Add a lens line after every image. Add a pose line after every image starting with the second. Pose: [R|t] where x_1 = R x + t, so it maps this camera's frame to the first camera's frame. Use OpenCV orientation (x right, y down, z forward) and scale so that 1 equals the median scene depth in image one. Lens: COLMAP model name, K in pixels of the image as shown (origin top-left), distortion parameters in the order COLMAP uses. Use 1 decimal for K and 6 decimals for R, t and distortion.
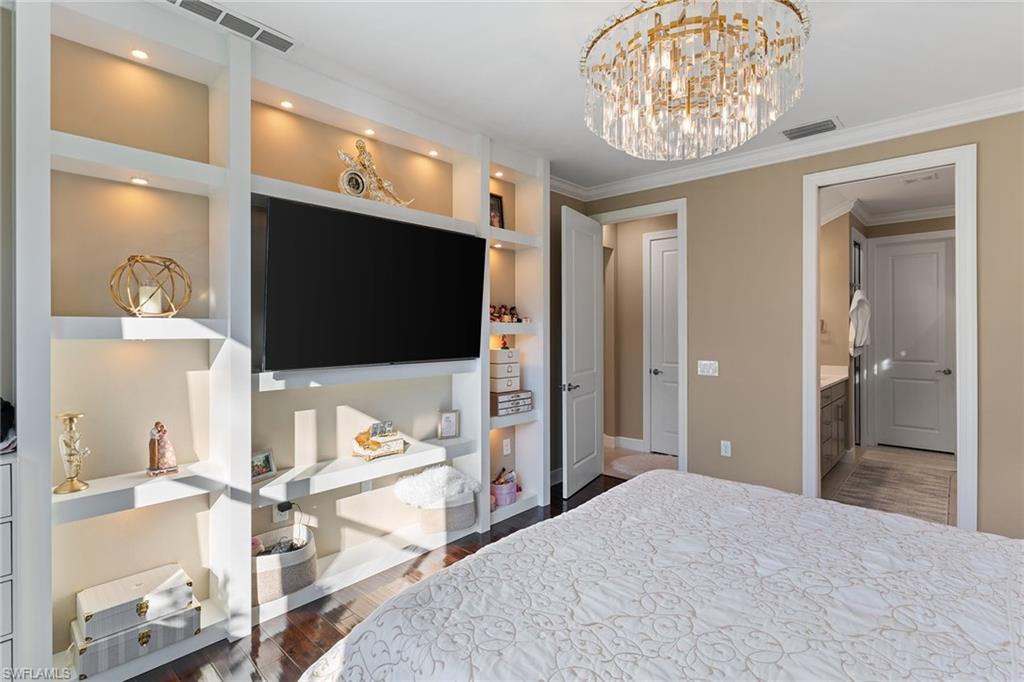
lens RADIAL K [[488.9, 0, 510.6], [0, 488.9, 333.4], [0, 0, 1]] dist [0.003235, 0.000011]
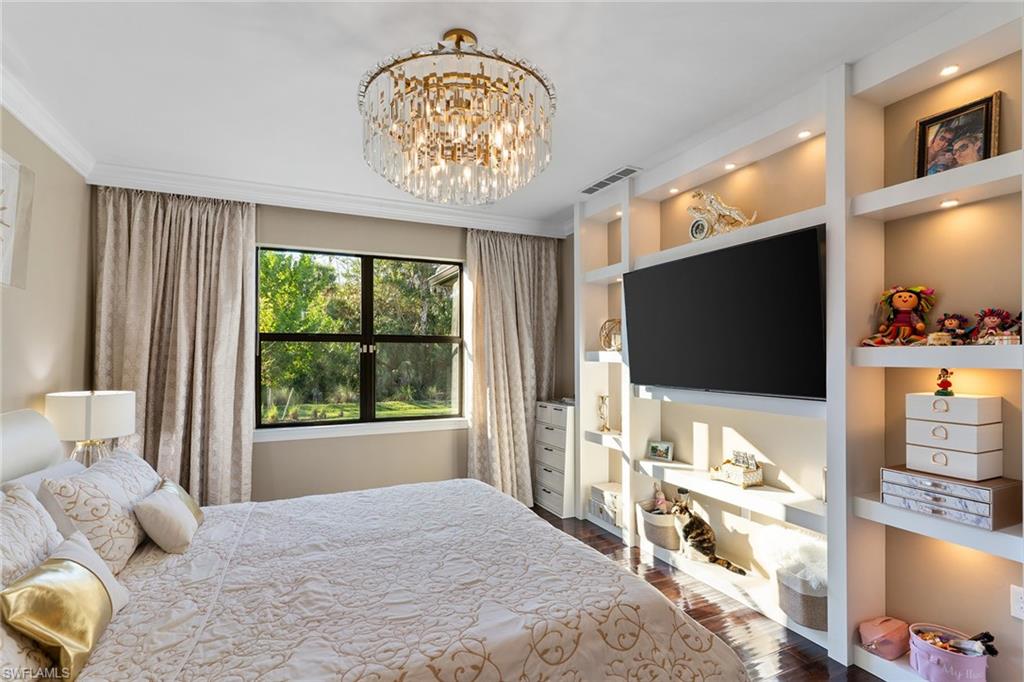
lens RADIAL K [[490.3, 0, 512.0], [0, 490.3, 355.9], [0, 0, 1]] dist [0.001798, -0.000117]
pose [[-0.392561, 0.006464, -0.919703, 0.890612], [0.000183, 0.999976, 0.006950, -0.019471], [0.919726, 0.002560, -0.392553, 1.035604]]
